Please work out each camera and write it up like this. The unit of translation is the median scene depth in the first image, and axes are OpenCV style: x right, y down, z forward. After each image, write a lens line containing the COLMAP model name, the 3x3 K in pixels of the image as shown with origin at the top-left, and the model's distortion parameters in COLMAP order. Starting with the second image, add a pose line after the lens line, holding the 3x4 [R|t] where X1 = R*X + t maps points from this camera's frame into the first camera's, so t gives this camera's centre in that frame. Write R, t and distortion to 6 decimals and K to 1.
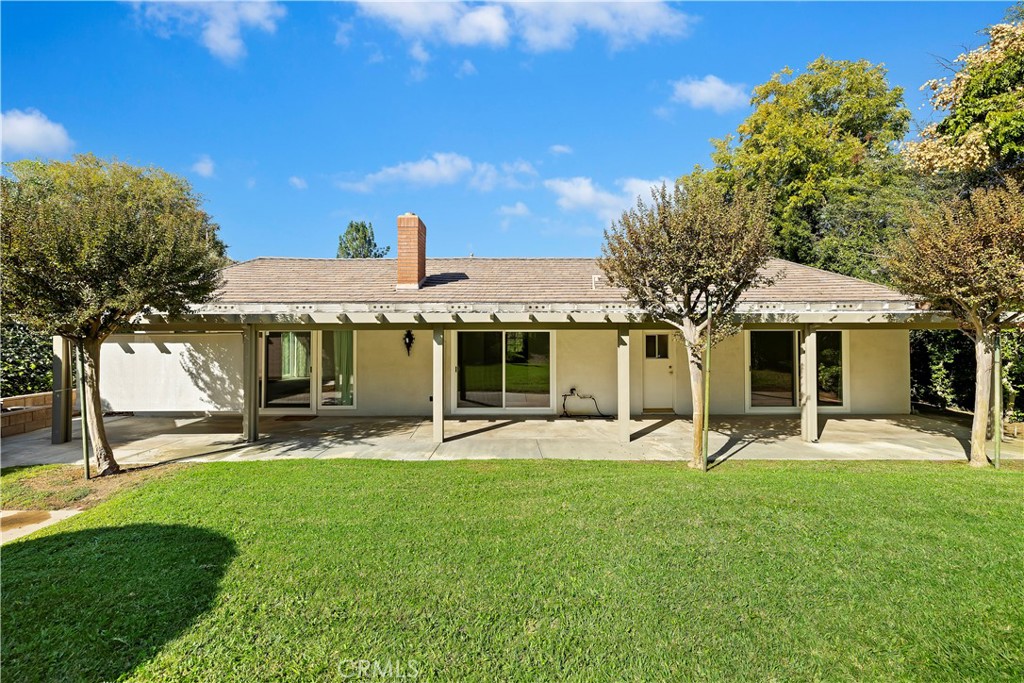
lens RADIAL K [[435.8, 0, 515.4], [0, 435.8, 336.6], [0, 0, 1]] dist [0.002296, 0.000798]
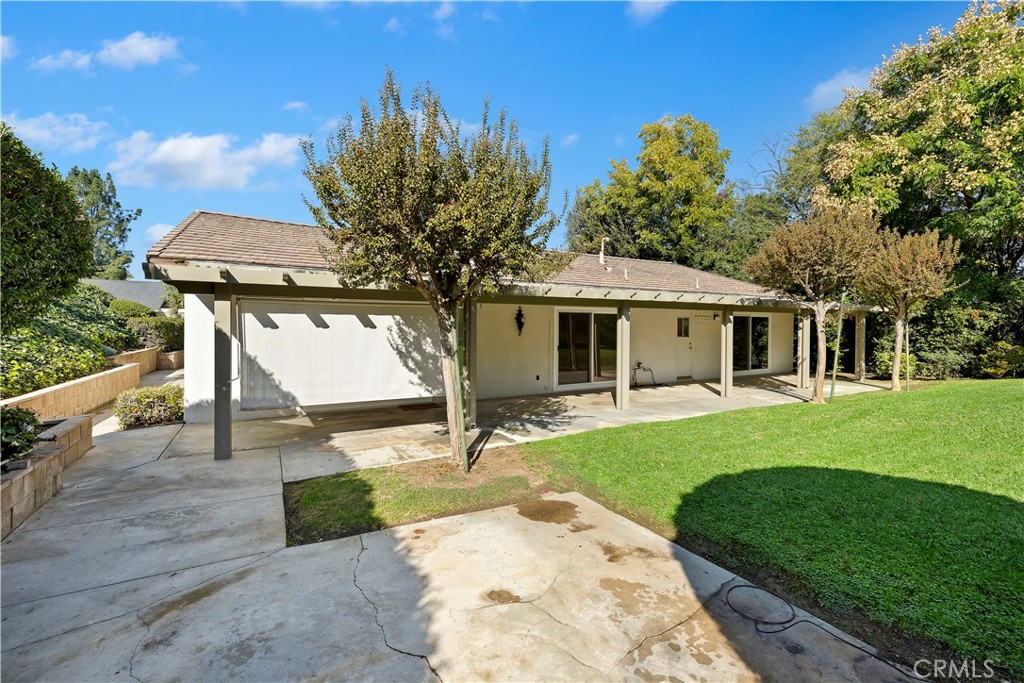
lens RADIAL K [[435.8, 0, 509.6], [0, 435.8, 339.2], [0, 0, 1]] dist [0.002296, 0.000798]
pose [[0.884585, -0.007465, 0.466318, -0.929188], [-0.002903, 0.999764, 0.021511, 0.040972], [-0.466369, -0.020382, 0.884355, 0.162271]]
